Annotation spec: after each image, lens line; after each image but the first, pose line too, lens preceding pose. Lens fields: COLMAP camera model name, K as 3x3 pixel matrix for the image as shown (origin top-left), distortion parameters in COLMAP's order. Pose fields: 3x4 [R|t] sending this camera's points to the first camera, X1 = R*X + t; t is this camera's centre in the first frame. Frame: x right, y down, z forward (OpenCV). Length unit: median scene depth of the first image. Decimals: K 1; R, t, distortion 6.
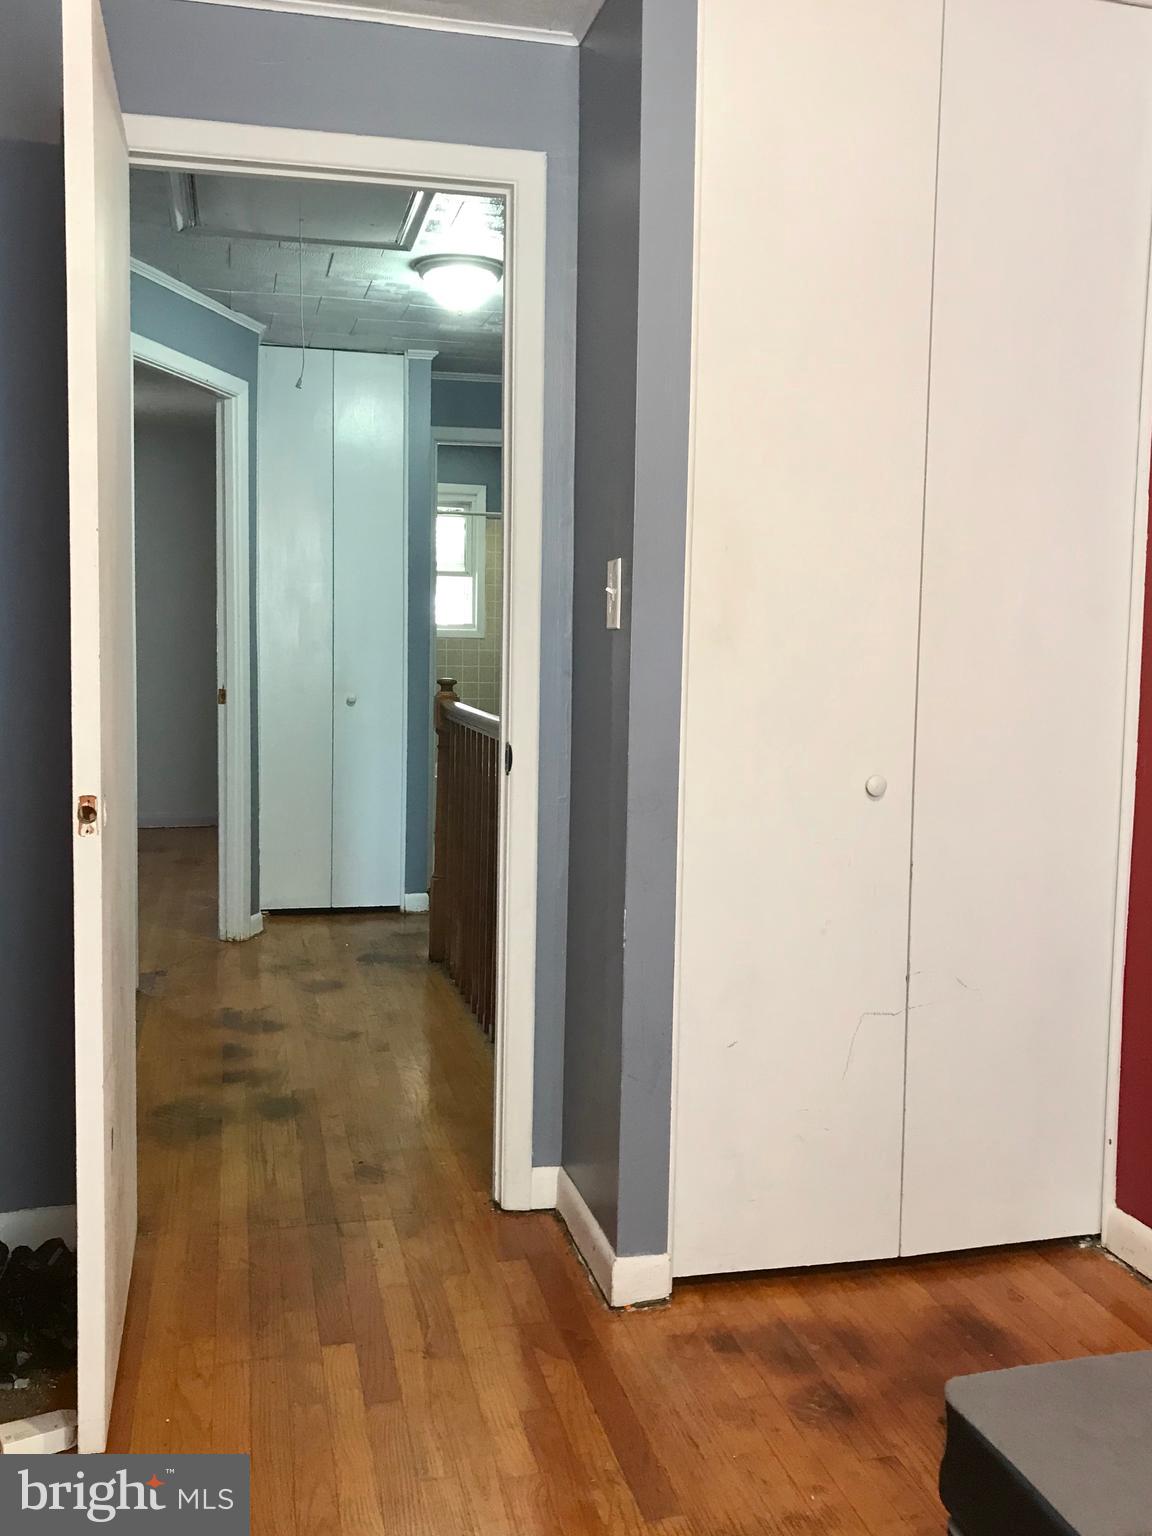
lens RADIAL K [[1271.2, 0, 574.0], [0, 1271.2, 751.0], [0, 0, 1]] dist [0.132763, -0.258634]
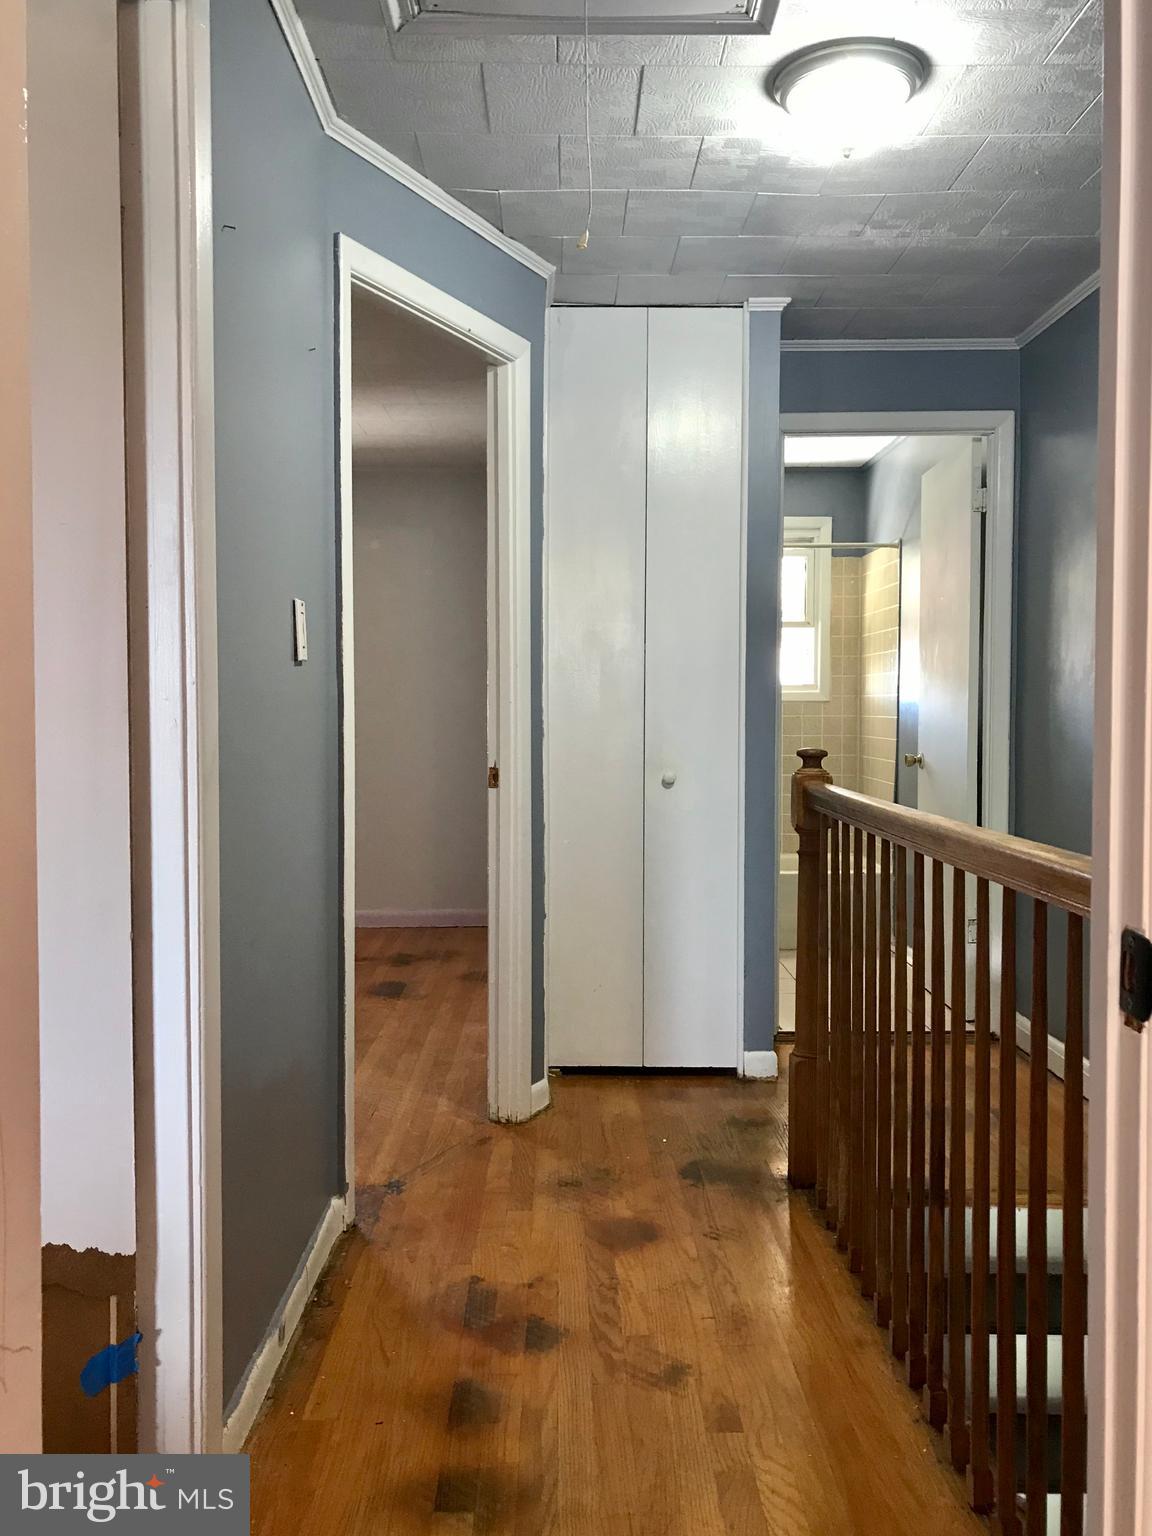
lens RADIAL K [[1271.2, 0, 574.0], [0, 1271.2, 751.0], [0, 0, 1]] dist [0.132763, -0.258634]
pose [[0.969412, -0.011447, -0.245171, -0.055639], [-0.002750, 0.998343, -0.057484, -0.016934], [0.245422, 0.056400, 0.967774, 0.324246]]
